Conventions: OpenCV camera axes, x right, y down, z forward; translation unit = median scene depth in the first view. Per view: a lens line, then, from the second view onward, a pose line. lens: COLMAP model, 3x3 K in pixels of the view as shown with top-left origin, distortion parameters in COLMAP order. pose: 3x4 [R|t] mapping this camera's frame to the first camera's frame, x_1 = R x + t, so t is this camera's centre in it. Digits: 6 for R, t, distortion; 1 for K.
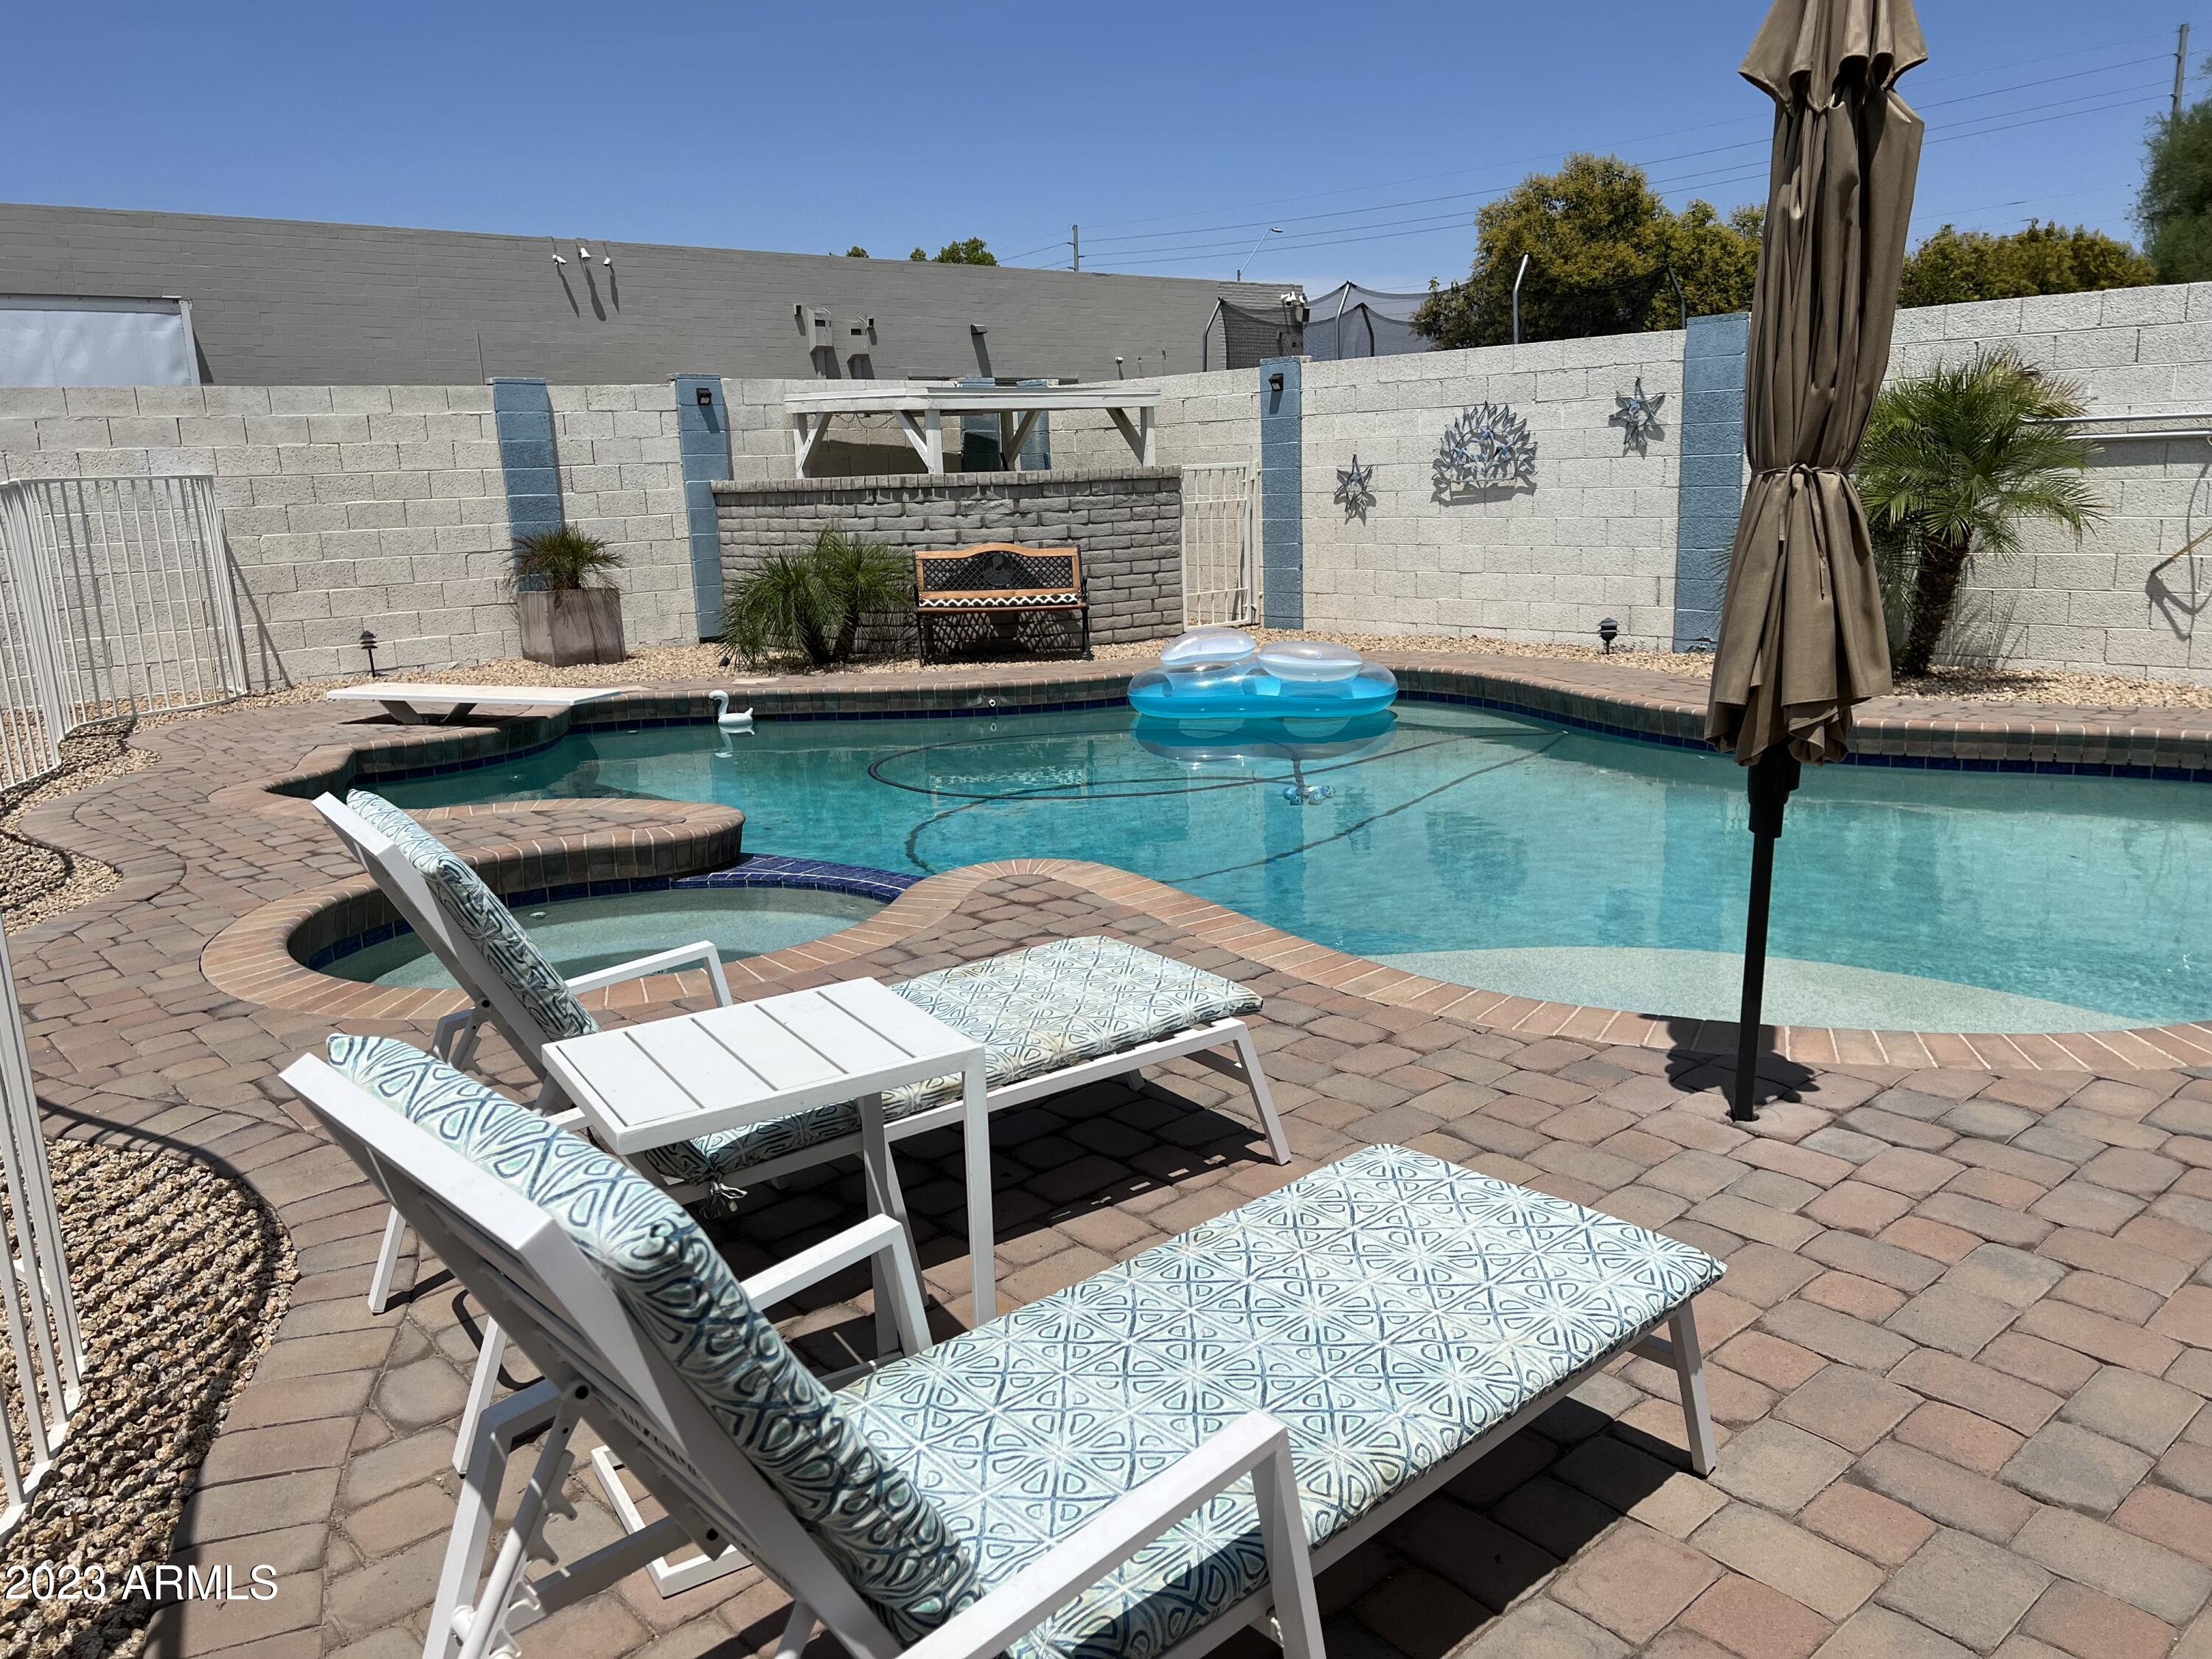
lens RADIAL K [[1648.9, 0, 1117.1], [0, 1648.9, 834.0], [0, 0, 1]] dist [0.051676, -0.071558]
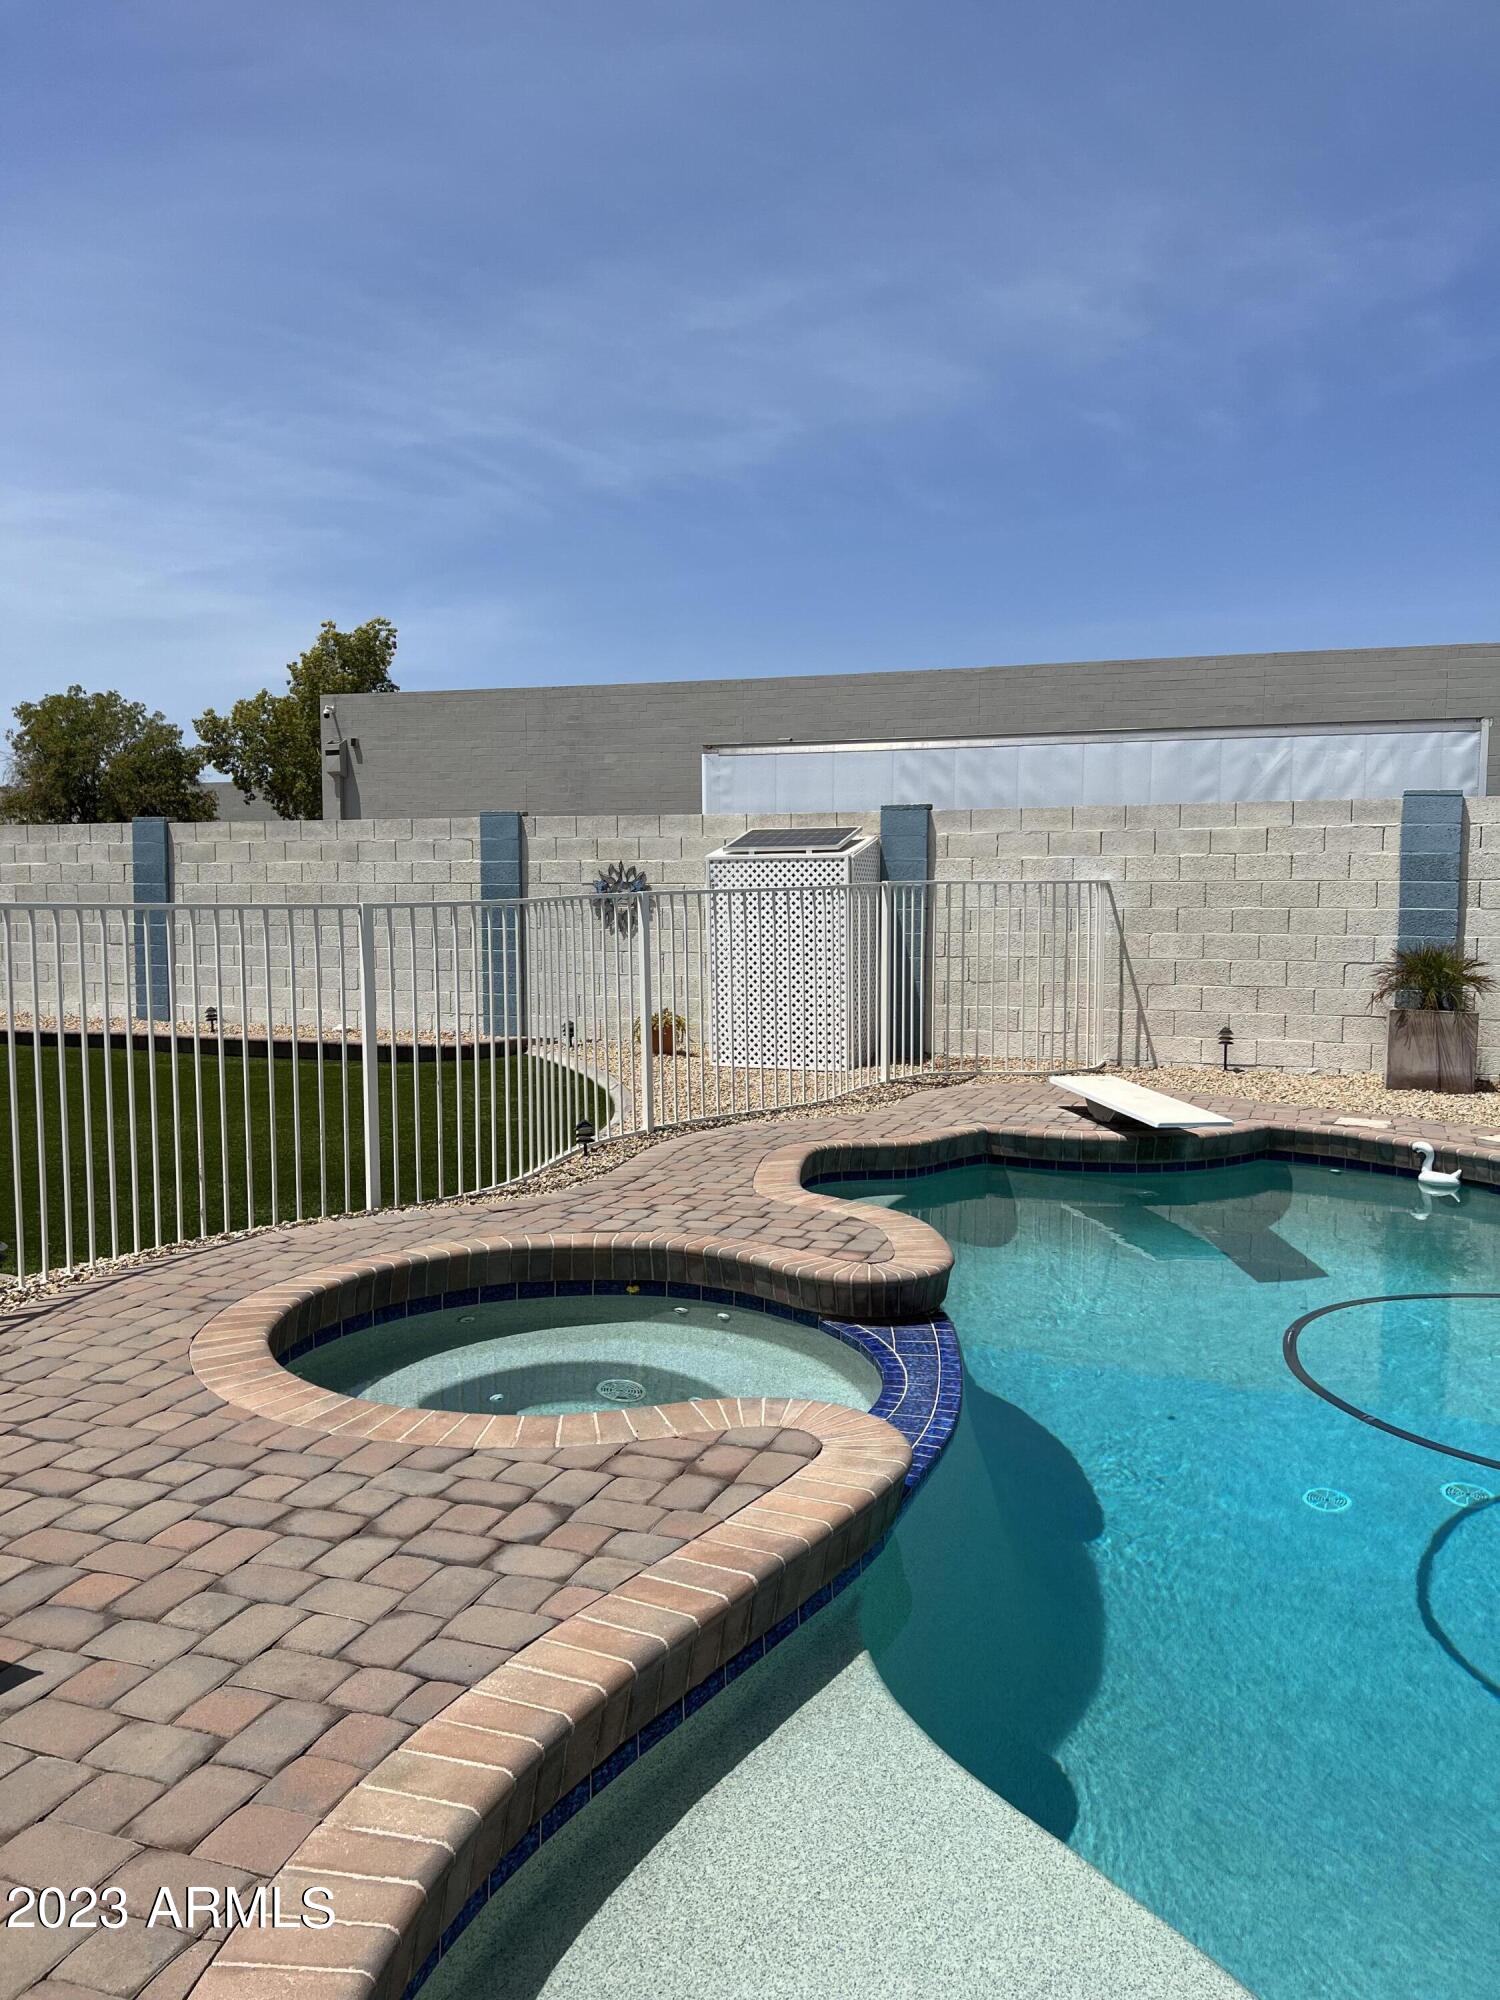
lens RADIAL K [[1490.9, 0, 756.5], [0, 1490.9, 999.2], [0, 0, 1]] dist [0.051676, -0.071558]
pose [[0.477546, 0.103098, -0.872537, 0.246934], [-0.209386, 0.977833, 0.000941, -0.080866], [0.853292, 0.182247, 0.488547, 0.284535]]
